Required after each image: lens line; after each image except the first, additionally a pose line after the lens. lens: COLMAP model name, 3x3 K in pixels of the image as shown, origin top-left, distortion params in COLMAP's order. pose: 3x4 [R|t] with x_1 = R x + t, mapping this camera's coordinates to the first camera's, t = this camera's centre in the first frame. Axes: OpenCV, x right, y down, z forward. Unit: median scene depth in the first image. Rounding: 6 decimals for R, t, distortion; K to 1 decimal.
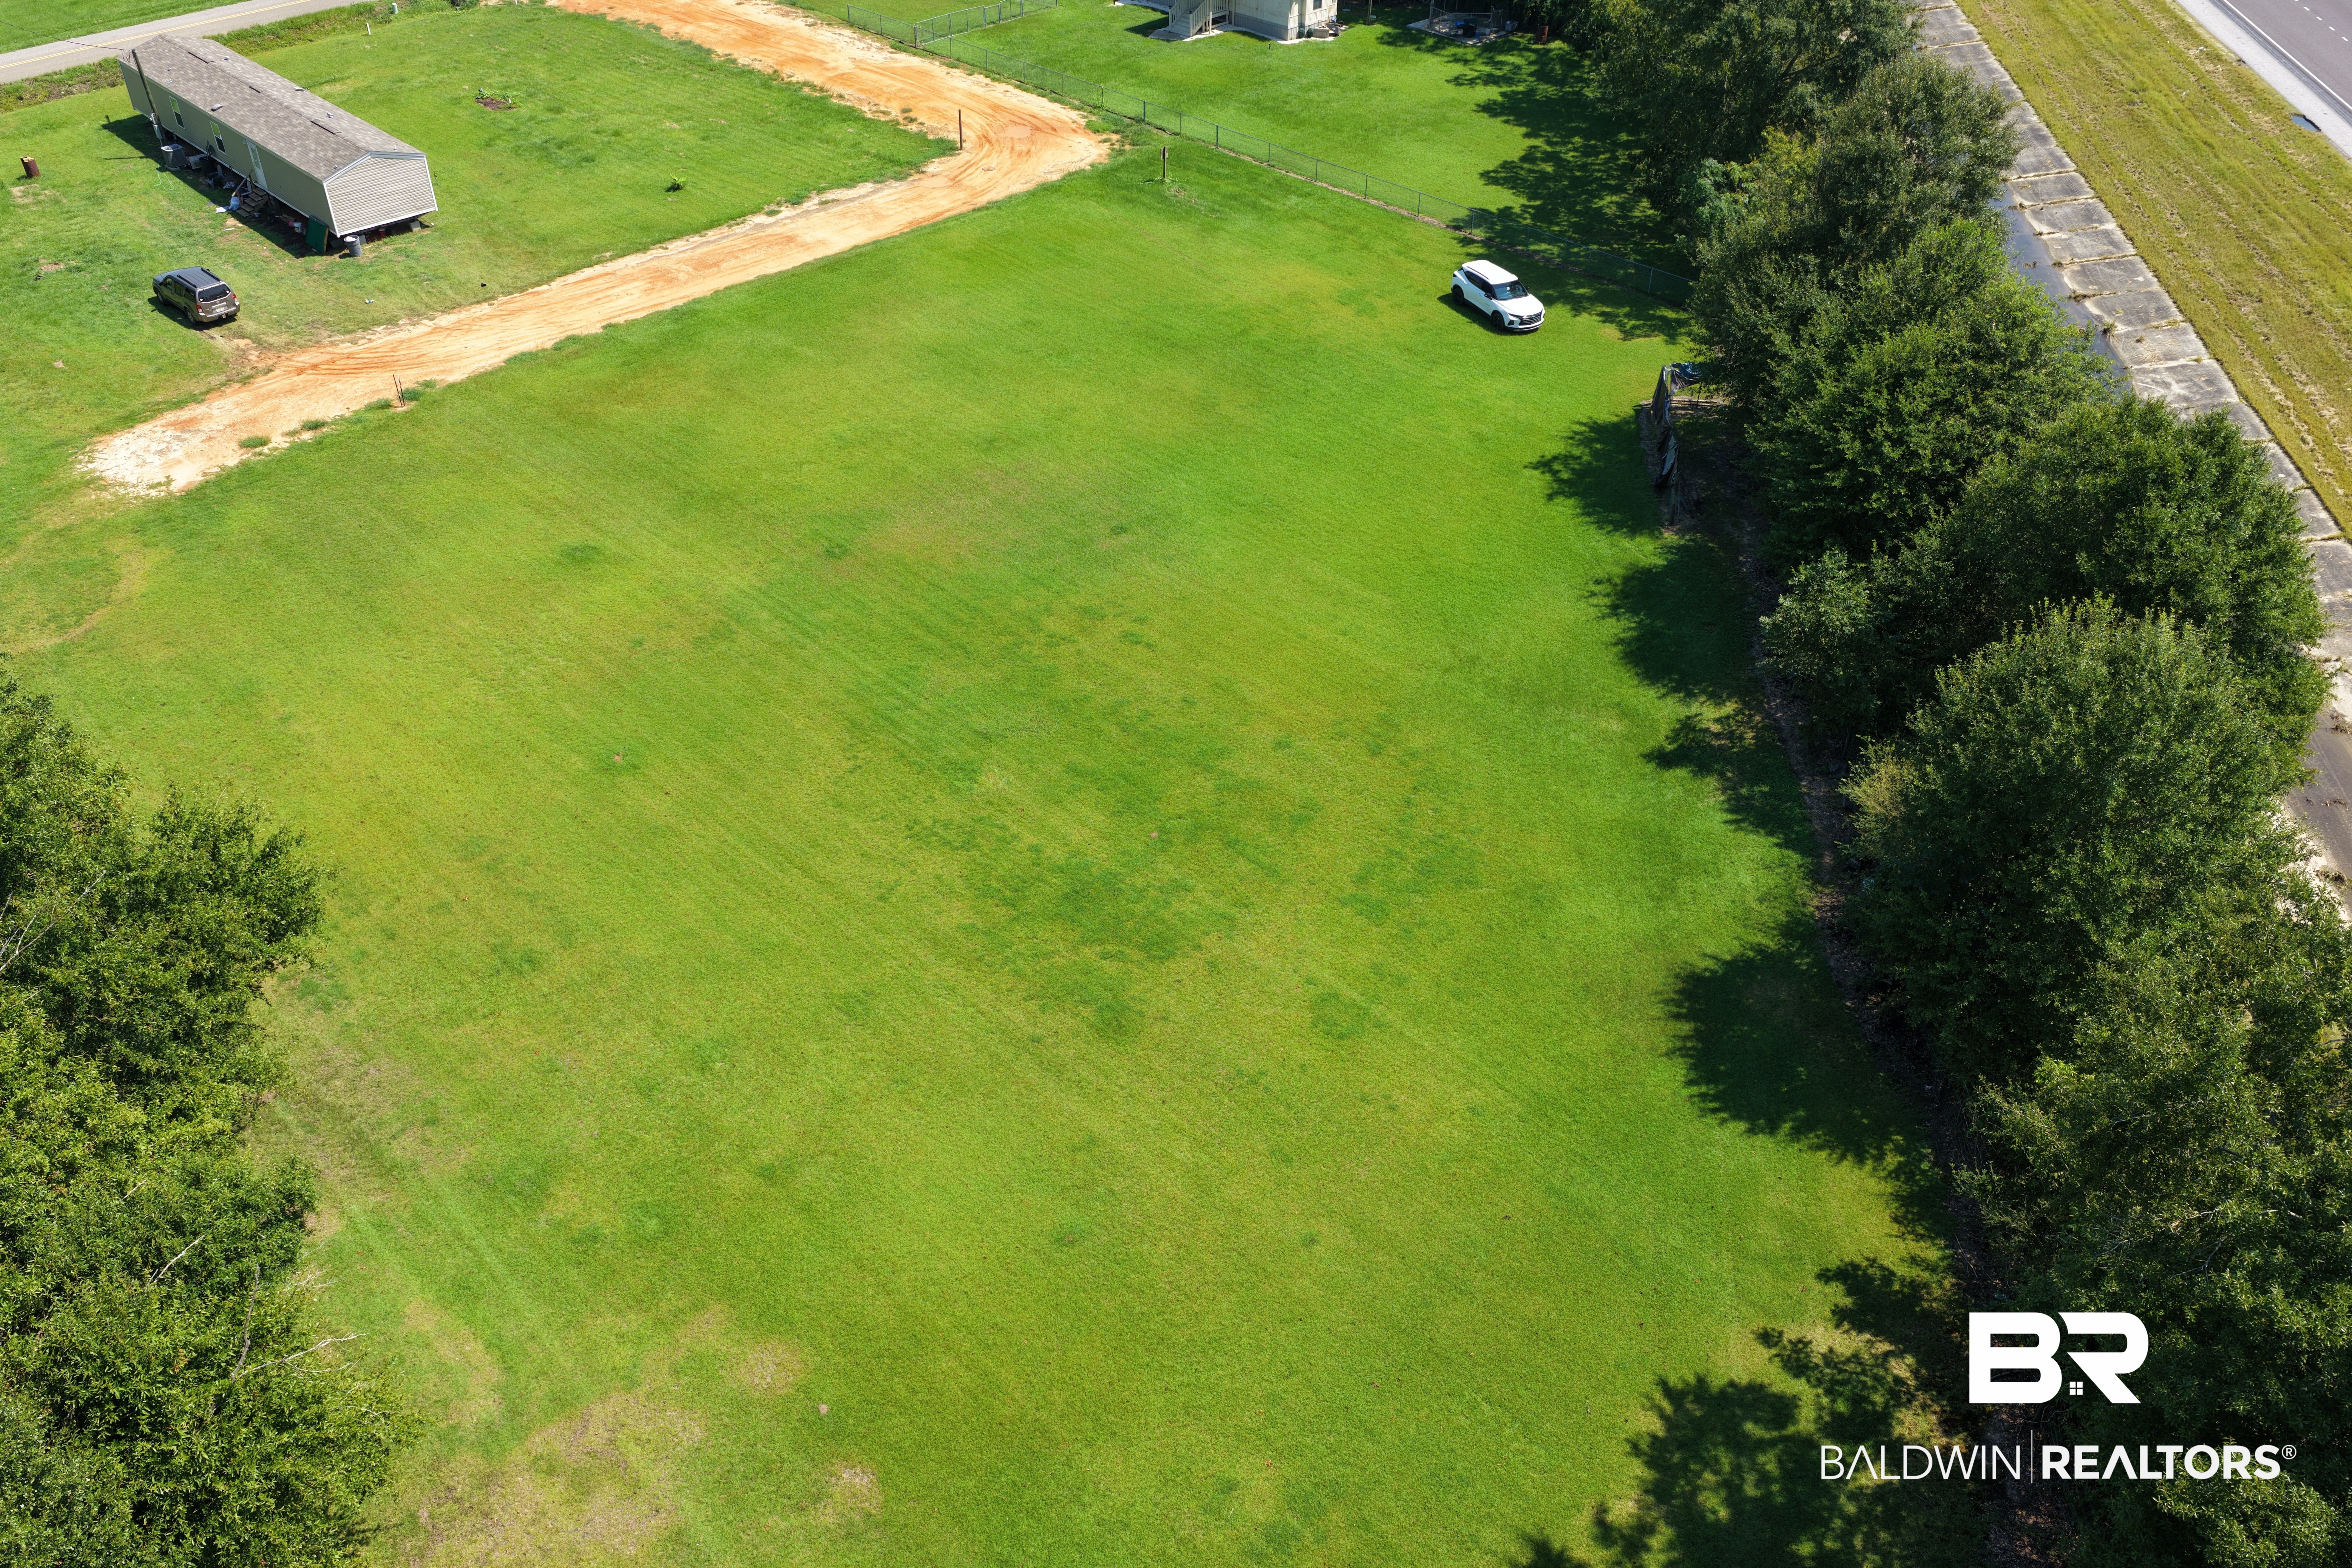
lens RADIAL K [[1952.7, 0, 1200.3], [0, 1952.7, 786.8], [0, 0, 1]] dist [-0.015318, 0.044699]
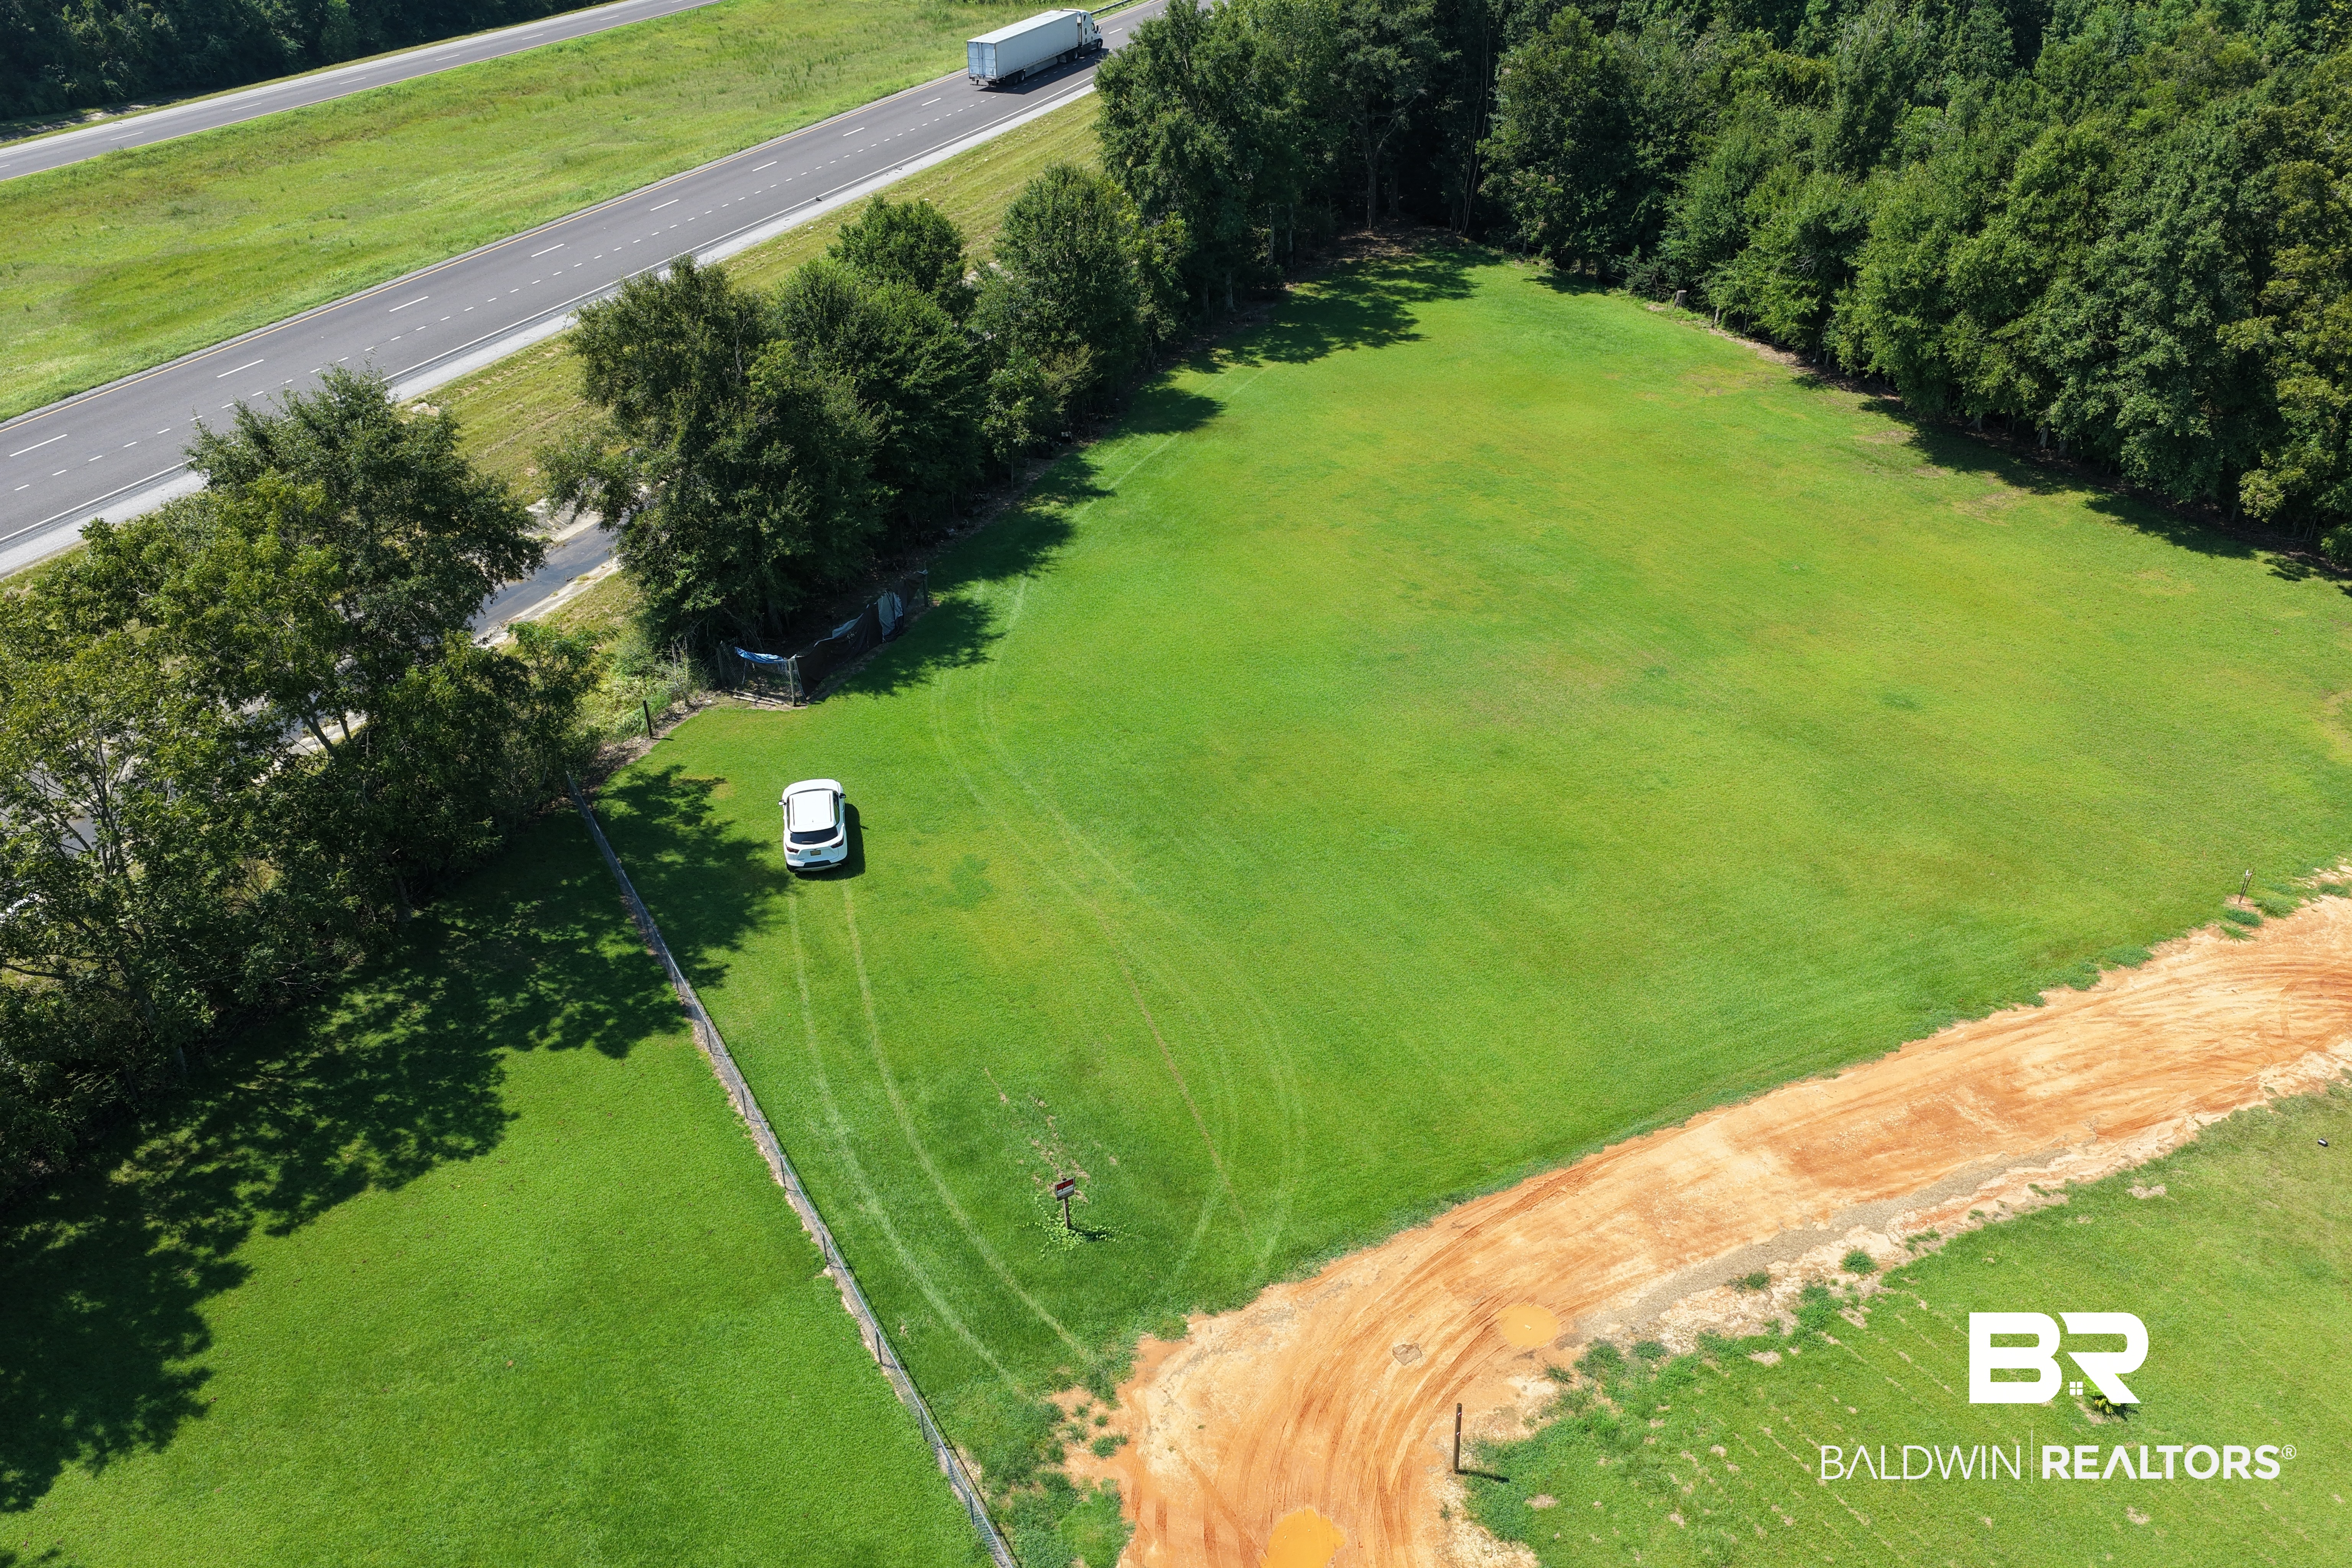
lens RADIAL K [[1952.7, 0, 1163.7], [0, 1952.7, 760.5], [0, 0, 1]] dist [-0.015318, 0.044699]
pose [[-0.952261, -0.138217, 0.272204, -0.163462], [0.194702, 0.411800, 0.890232, -0.811905], [-0.235139, 0.900731, -0.365230, 1.082543]]
